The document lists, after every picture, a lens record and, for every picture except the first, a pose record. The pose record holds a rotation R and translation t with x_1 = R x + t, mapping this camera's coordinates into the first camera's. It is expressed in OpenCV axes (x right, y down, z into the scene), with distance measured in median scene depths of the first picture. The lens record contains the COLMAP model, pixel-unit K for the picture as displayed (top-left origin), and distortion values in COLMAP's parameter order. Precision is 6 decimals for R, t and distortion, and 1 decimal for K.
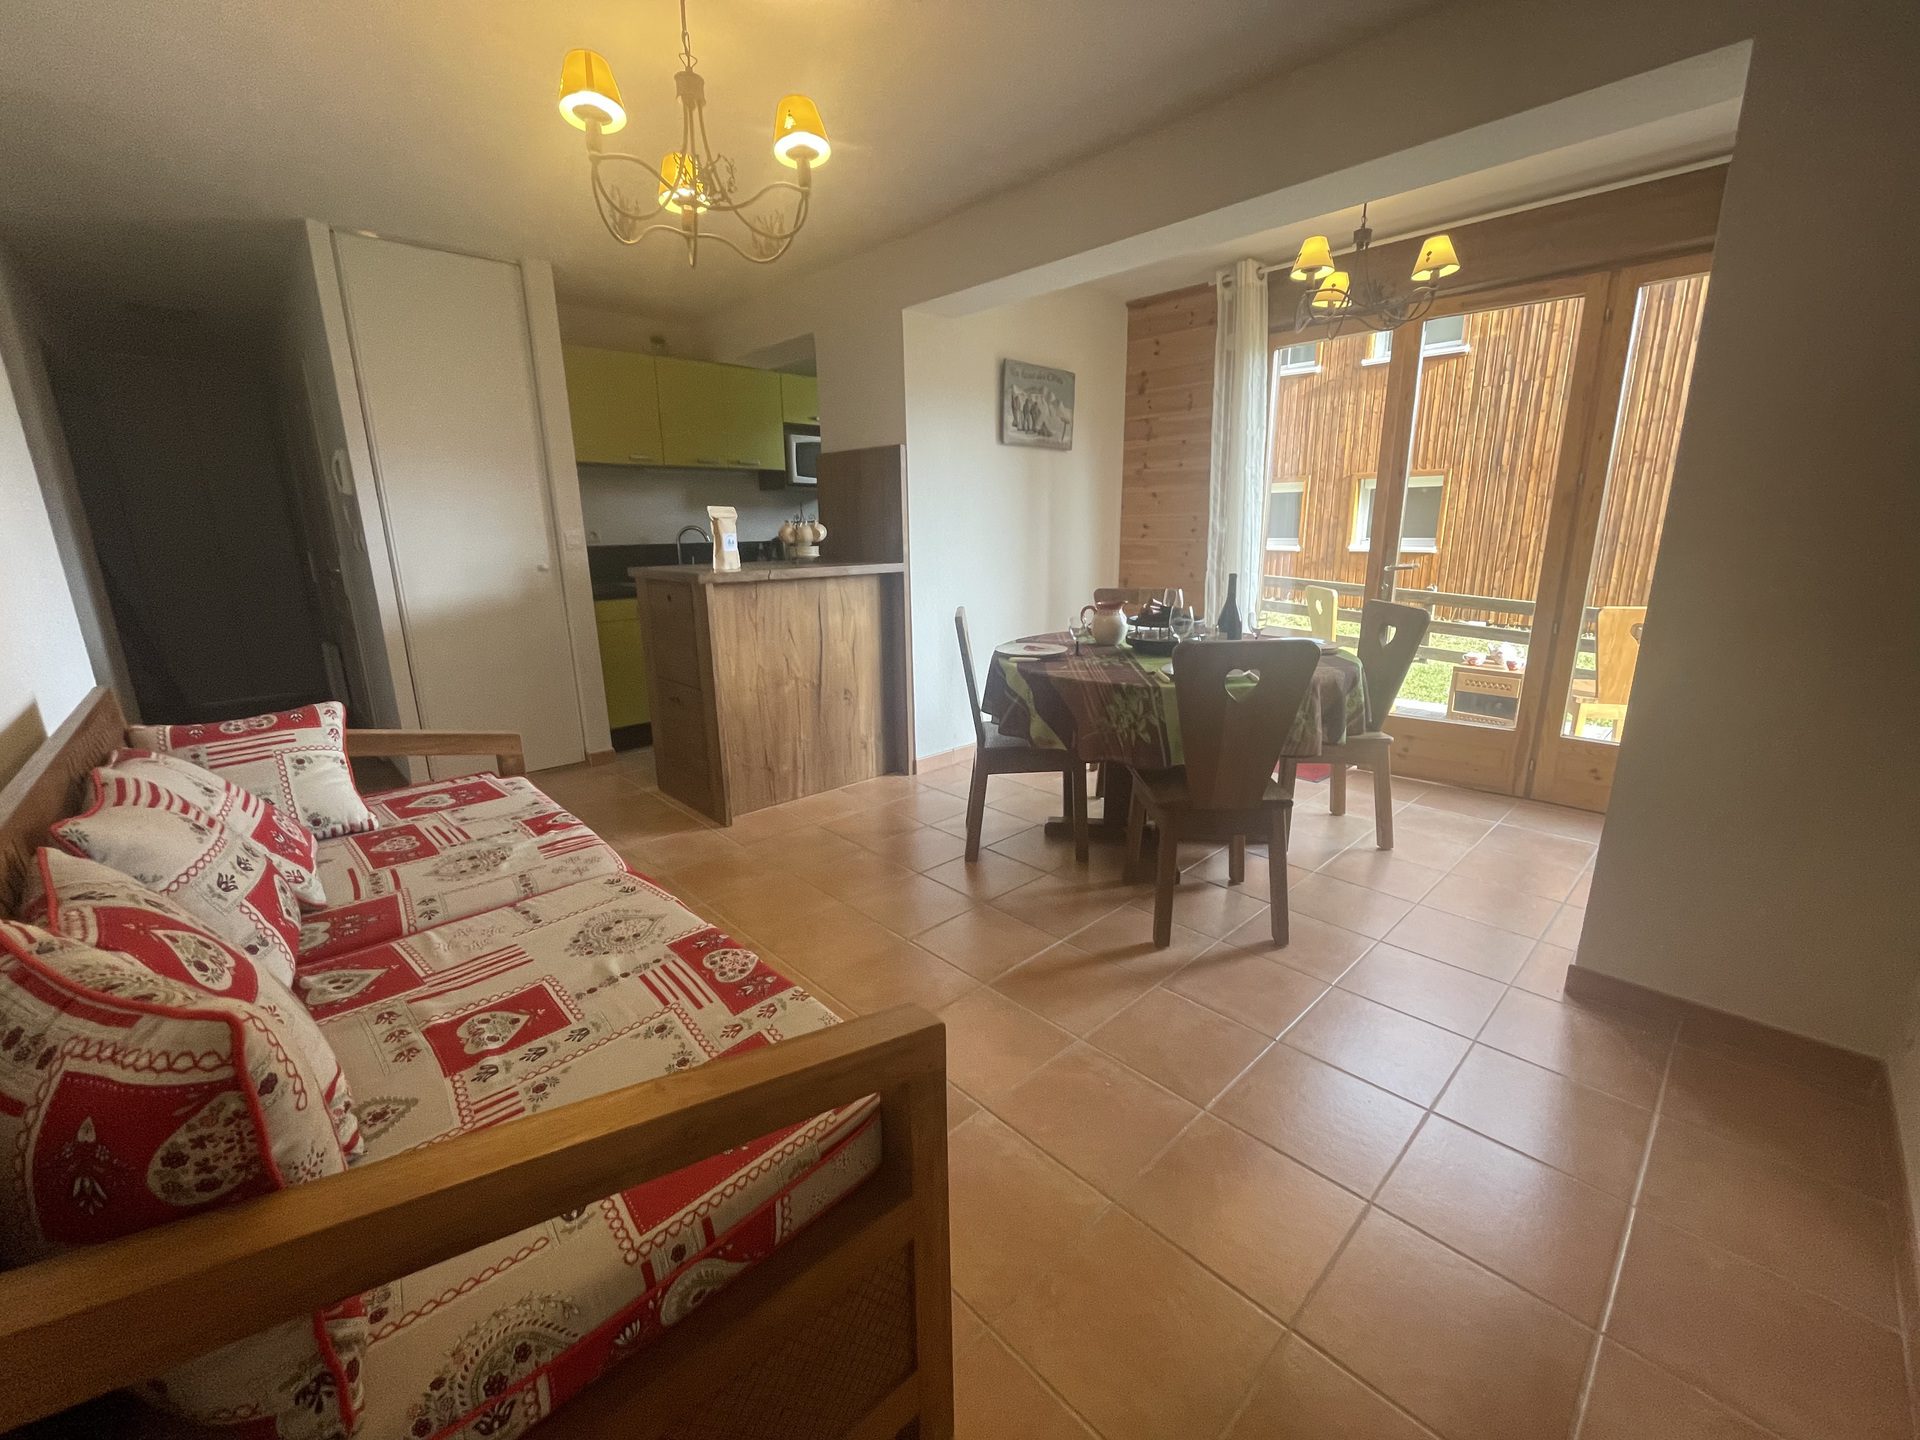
lens RADIAL K [[783.3, 0, 957.7], [0, 783.3, 719.8], [0, 0, 1]] dist [-0.001604, -0.000112]
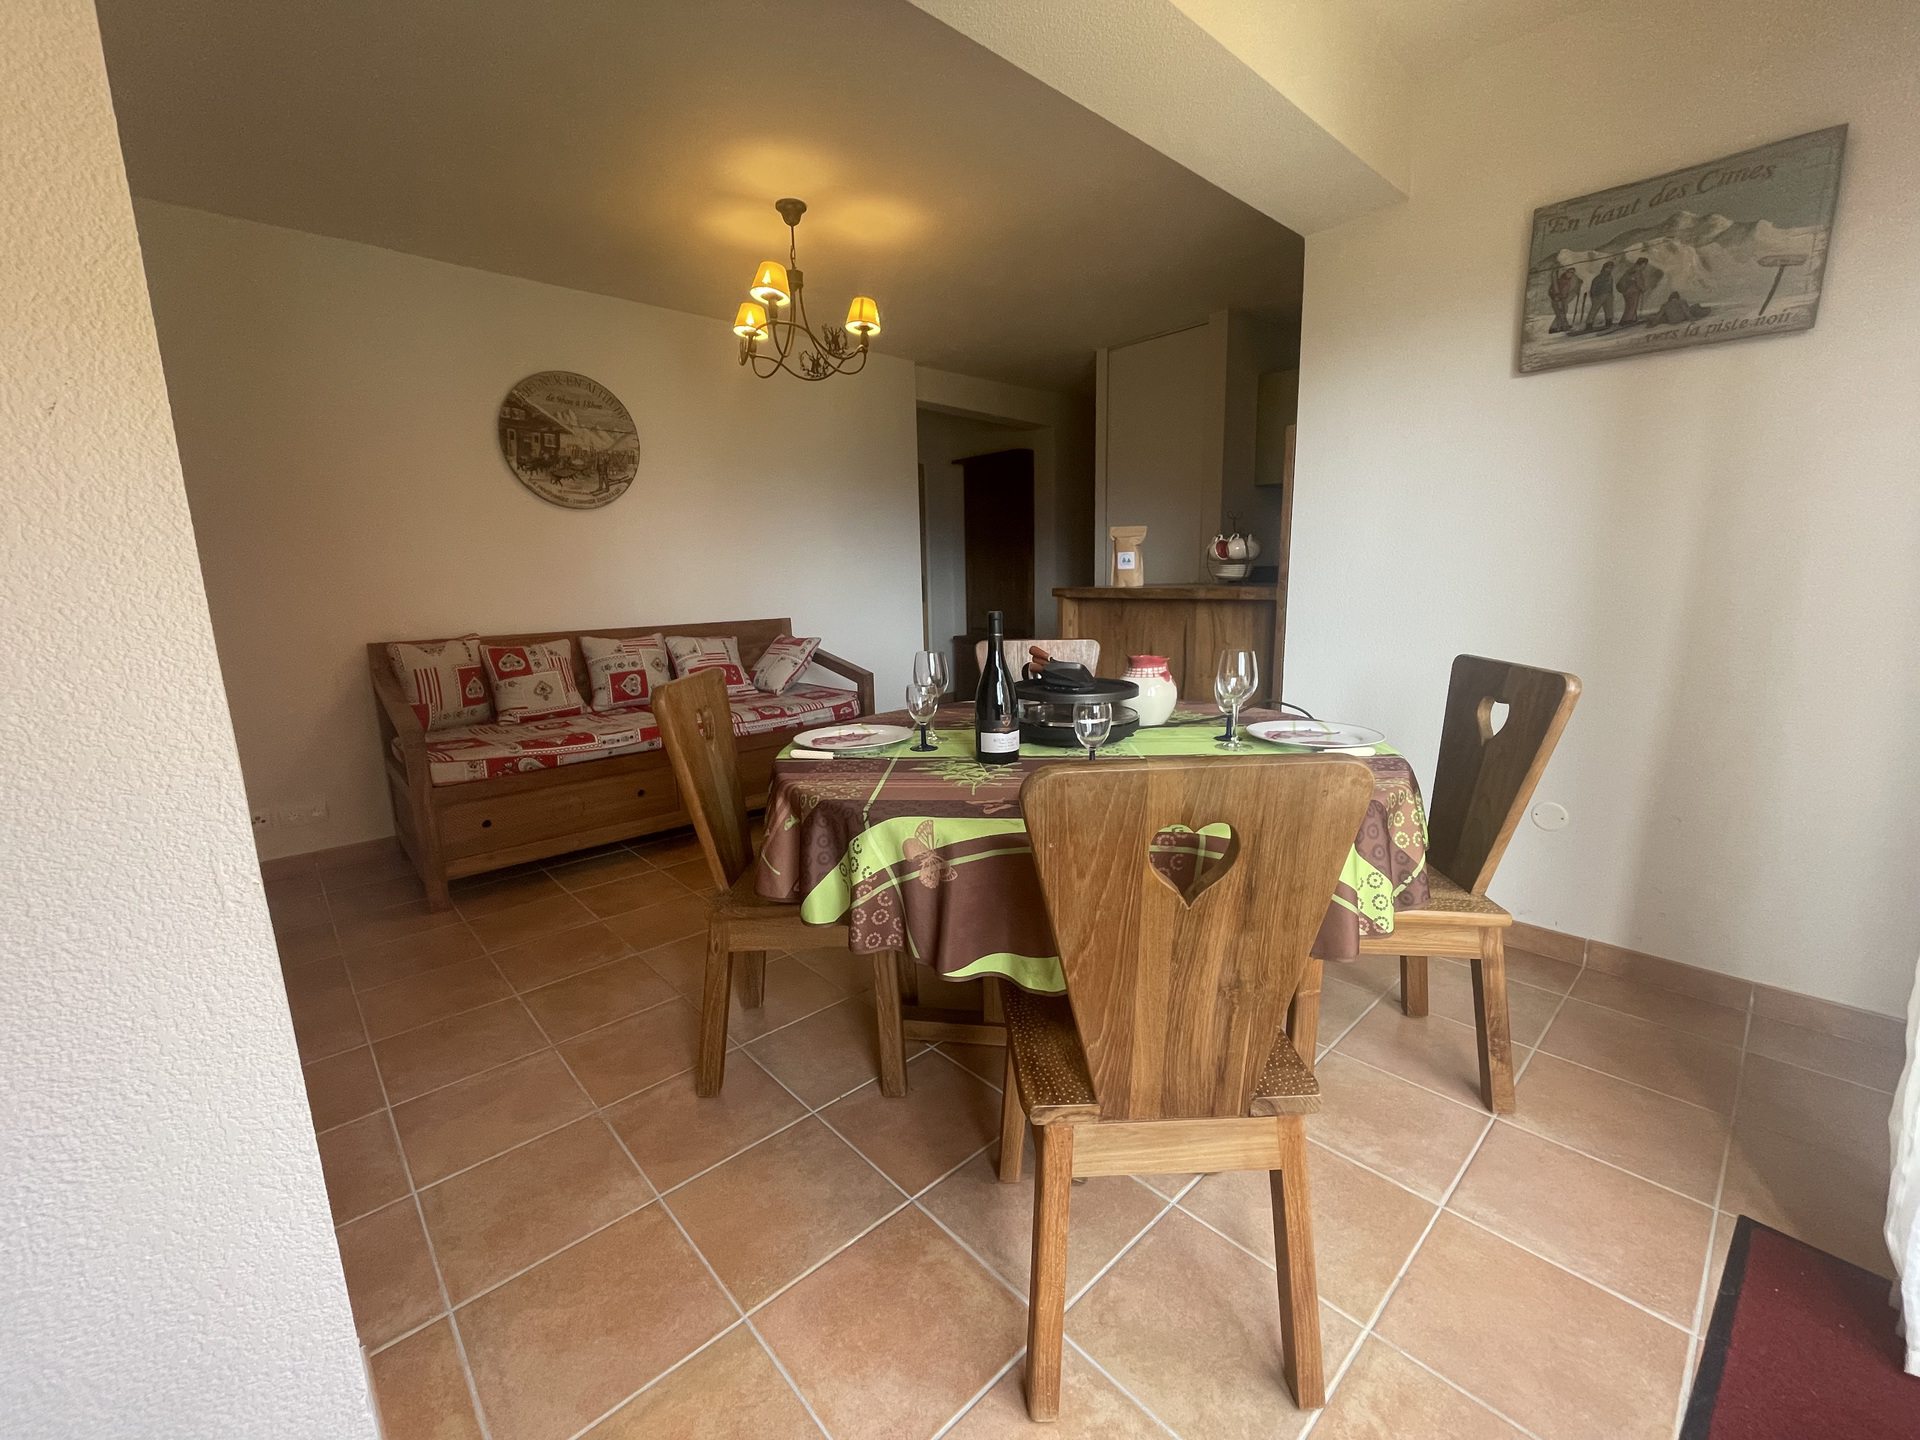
lens RADIAL K [[783.3, 0, 960.1], [0, 783.3, 719.8], [0, 0, 1]] dist [-0.001604, -0.000112]
pose [[-0.012827, 0.195182, -0.980683, 0.603588], [-0.219757, 0.956235, 0.193190, -0.141420], [0.975470, 0.217990, 0.030627, 0.638301]]
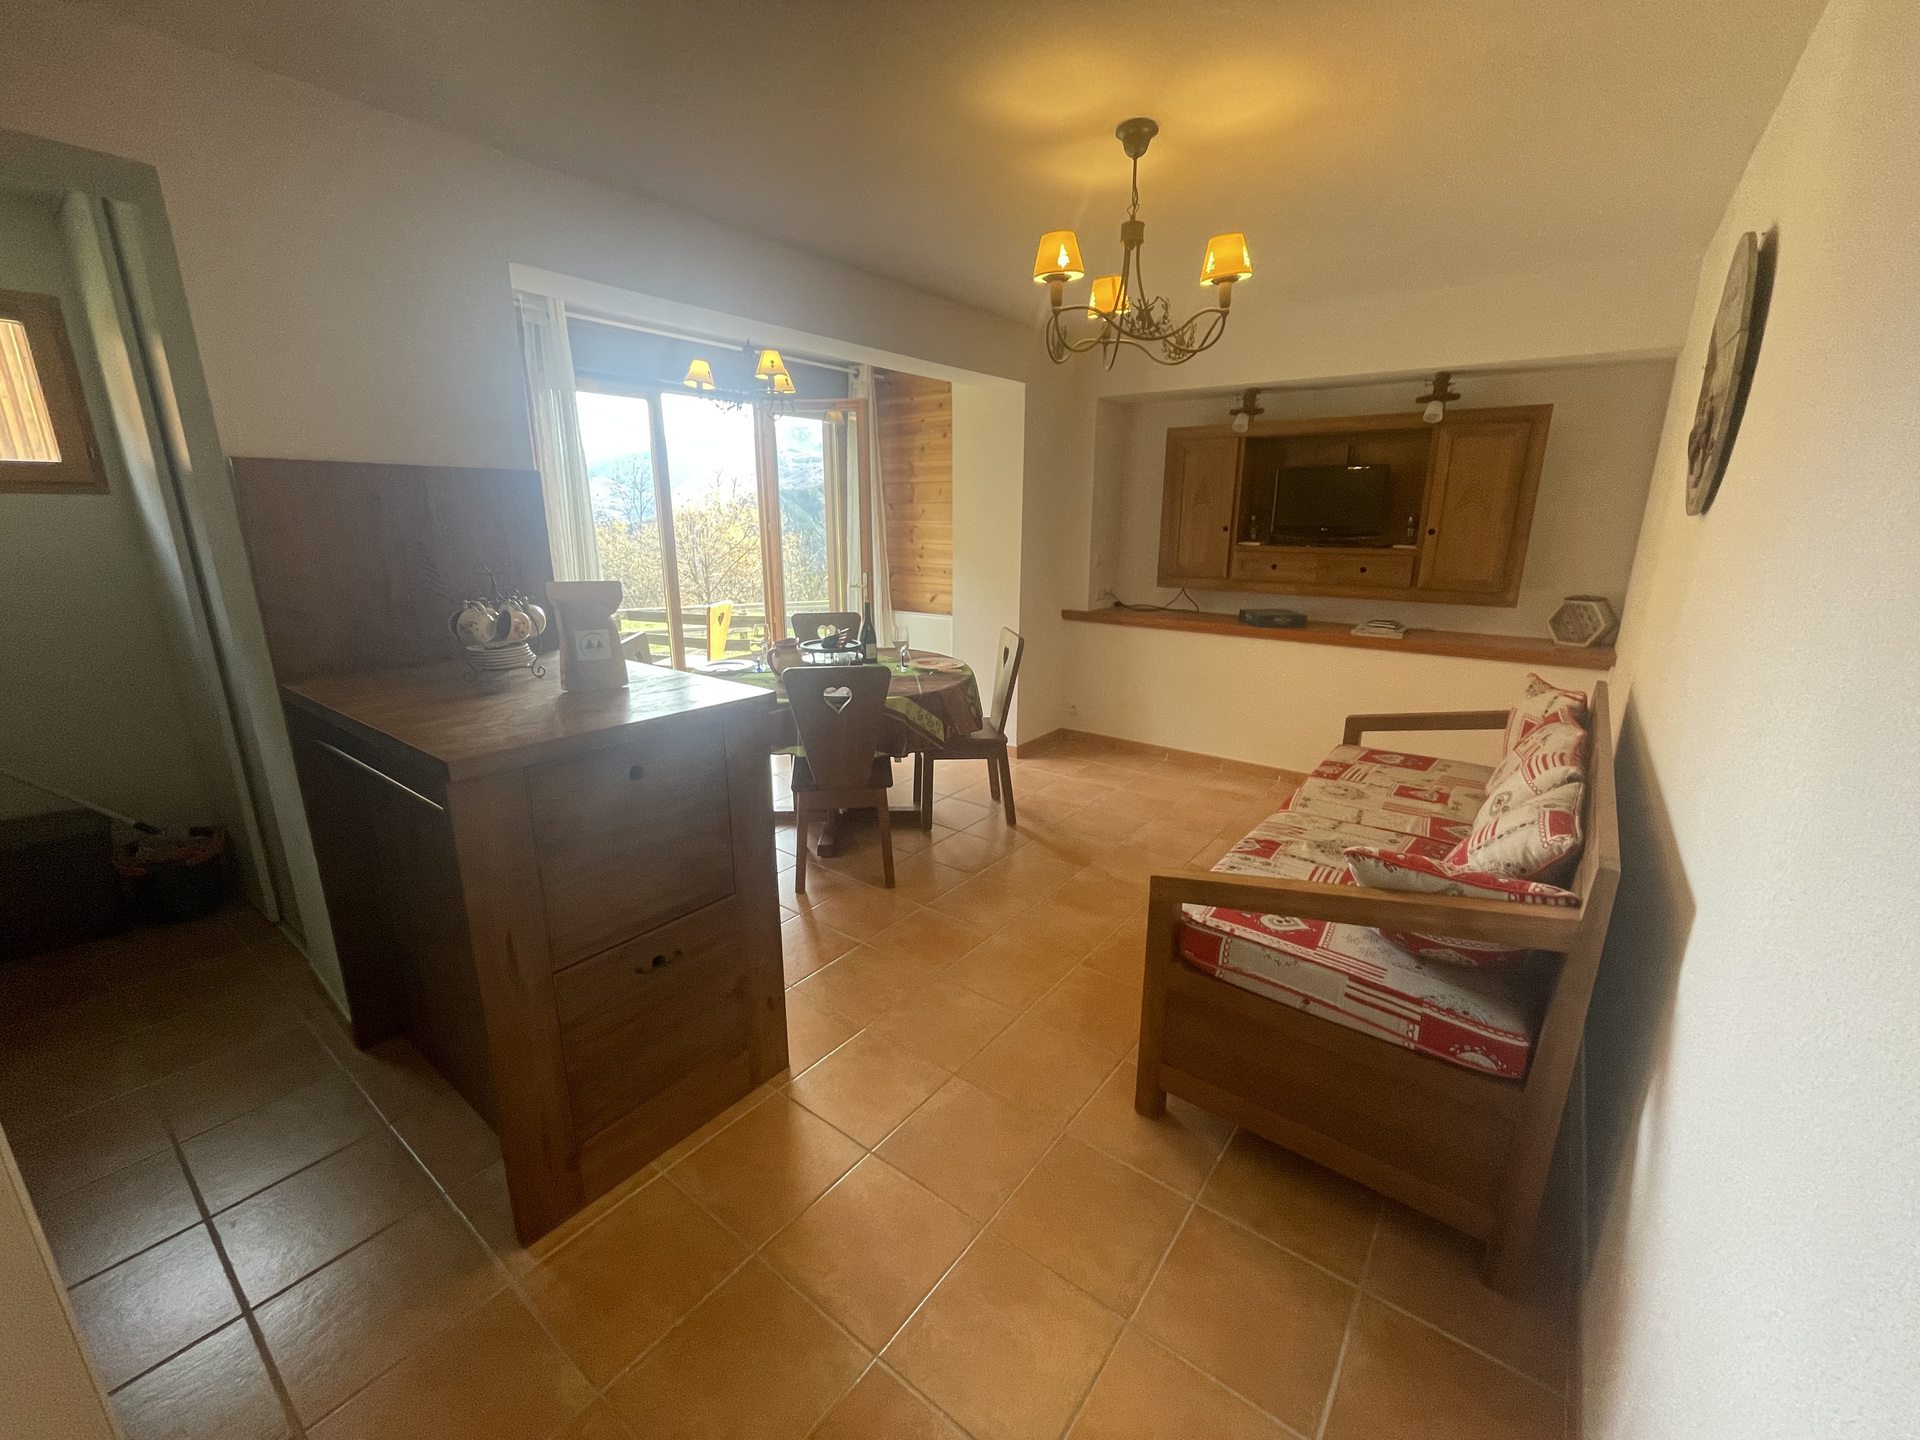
lens RADIAL K [[783.3, 0, 960.2], [0, 783.3, 720.0], [0, 0, 1]] dist [-0.001604, -0.000112]
pose [[-0.161652, -0.242545, 0.956578, -0.694132], [0.240373, 0.930454, 0.276542, -0.220355], [-0.957126, 0.274639, -0.092108, 0.671396]]
